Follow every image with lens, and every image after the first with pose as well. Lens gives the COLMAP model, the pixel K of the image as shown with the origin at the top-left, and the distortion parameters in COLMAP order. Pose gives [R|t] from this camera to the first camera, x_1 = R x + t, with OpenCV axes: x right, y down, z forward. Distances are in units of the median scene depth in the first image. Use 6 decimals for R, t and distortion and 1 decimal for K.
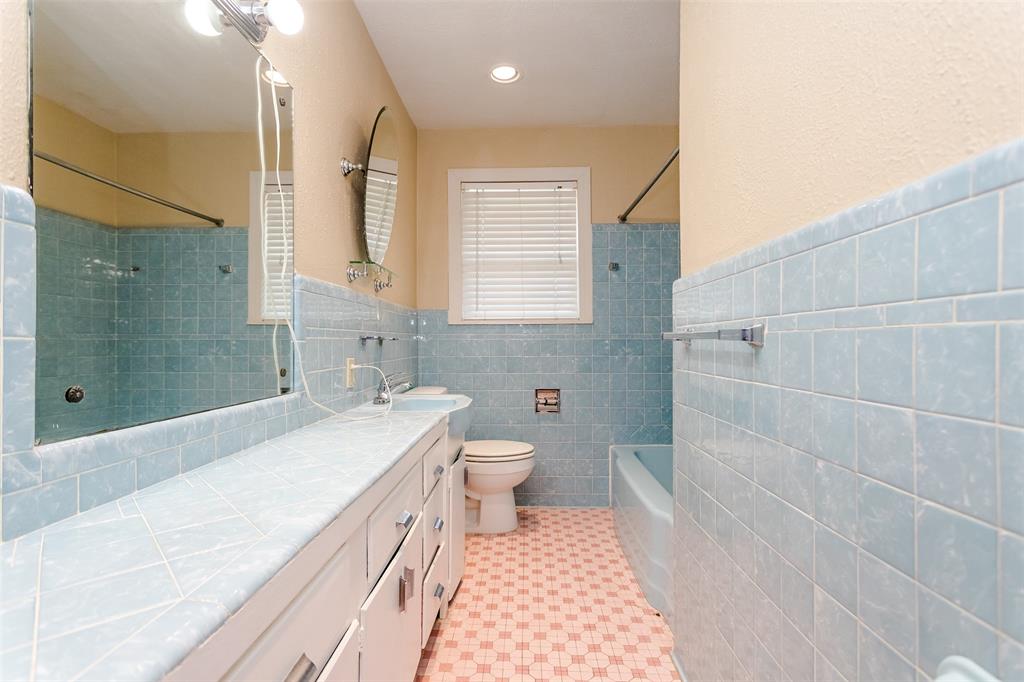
lens RADIAL K [[488.5, 0, 510.6], [0, 488.5, 342.6], [0, 0, 1]] dist [0.003366, 0.002237]
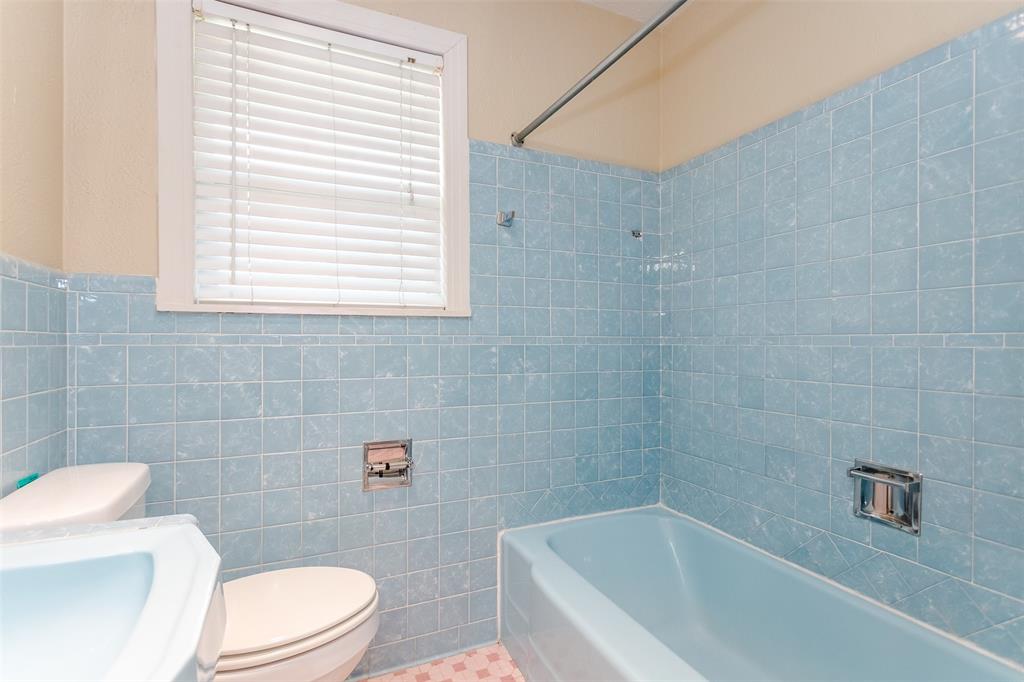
lens RADIAL K [[488.5, 0, 505.0], [0, 488.5, 340.7], [0, 0, 1]] dist [0.003366, 0.002237]
pose [[0.897772, 0.004419, 0.440438, -0.042332], [-0.000250, 0.999955, -0.009524, -0.006636], [-0.440460, 0.008440, 0.897733, 0.483401]]
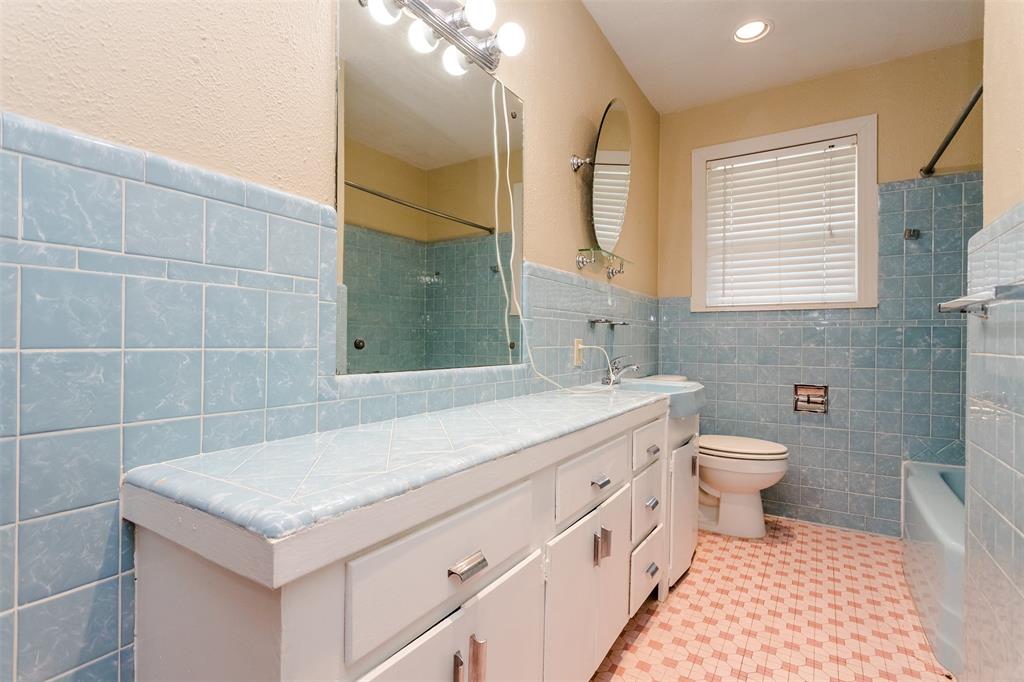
lens RADIAL K [[488.5, 0, 511.7], [0, 488.5, 341.4], [0, 0, 1]] dist [0.003366, 0.002237]
pose [[0.863478, 0.011635, -0.504253, 0.054702], [-0.010441, 0.999932, 0.005192, 0.019719], [0.504279, 0.000781, 0.863541, -0.006760]]
